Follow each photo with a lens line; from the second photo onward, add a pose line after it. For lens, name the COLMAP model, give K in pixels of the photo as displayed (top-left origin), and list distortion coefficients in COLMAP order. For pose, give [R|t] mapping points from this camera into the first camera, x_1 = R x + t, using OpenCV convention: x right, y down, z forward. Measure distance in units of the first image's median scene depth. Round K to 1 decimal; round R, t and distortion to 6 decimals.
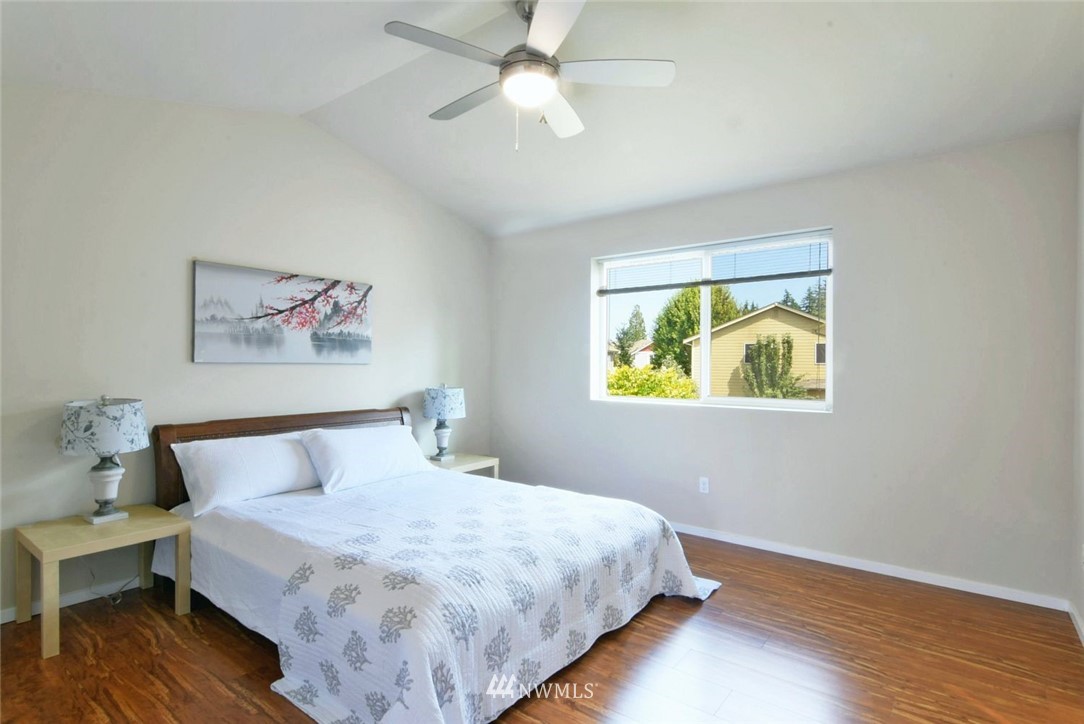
lens RADIAL K [[533.1, 0, 541.7], [0, 533.1, 364.1], [0, 0, 1]] dist [0.005984, -0.001388]
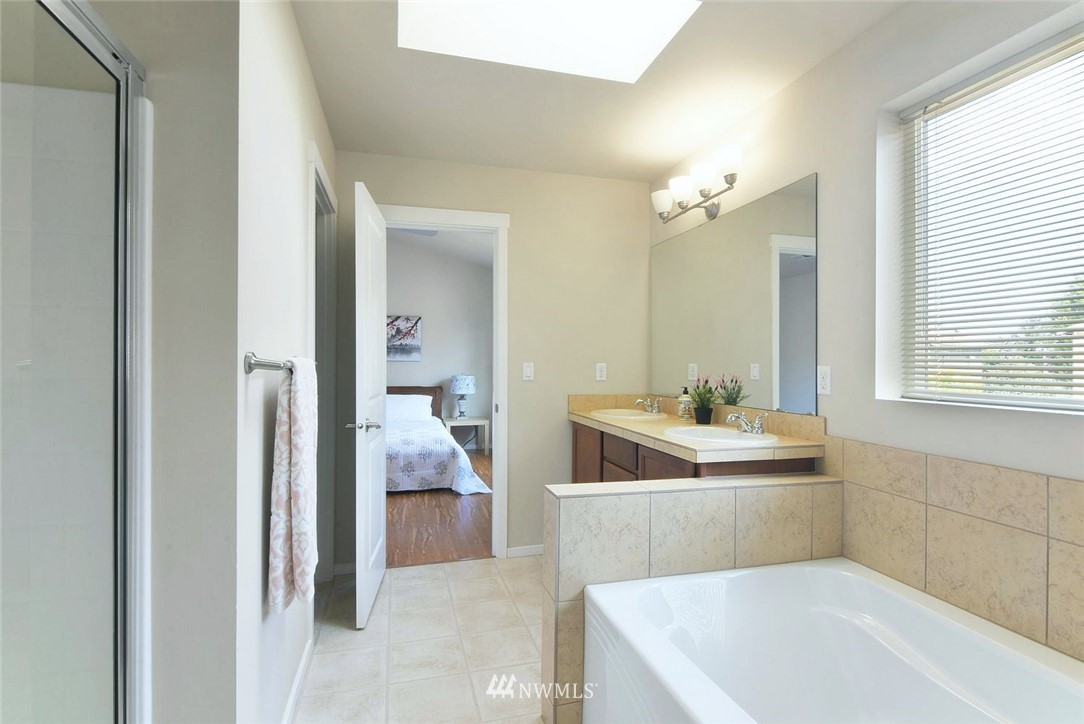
lens RADIAL K [[533.1, 0, 543.0], [0, 533.1, 361.9], [0, 0, 1]] dist [0.005984, -0.001388]
pose [[0.795589, -0.000183, -0.605836, 1.130560], [0.002704, 0.999991, 0.003249, -0.001845], [0.605830, -0.004224, 0.795583, -0.176614]]
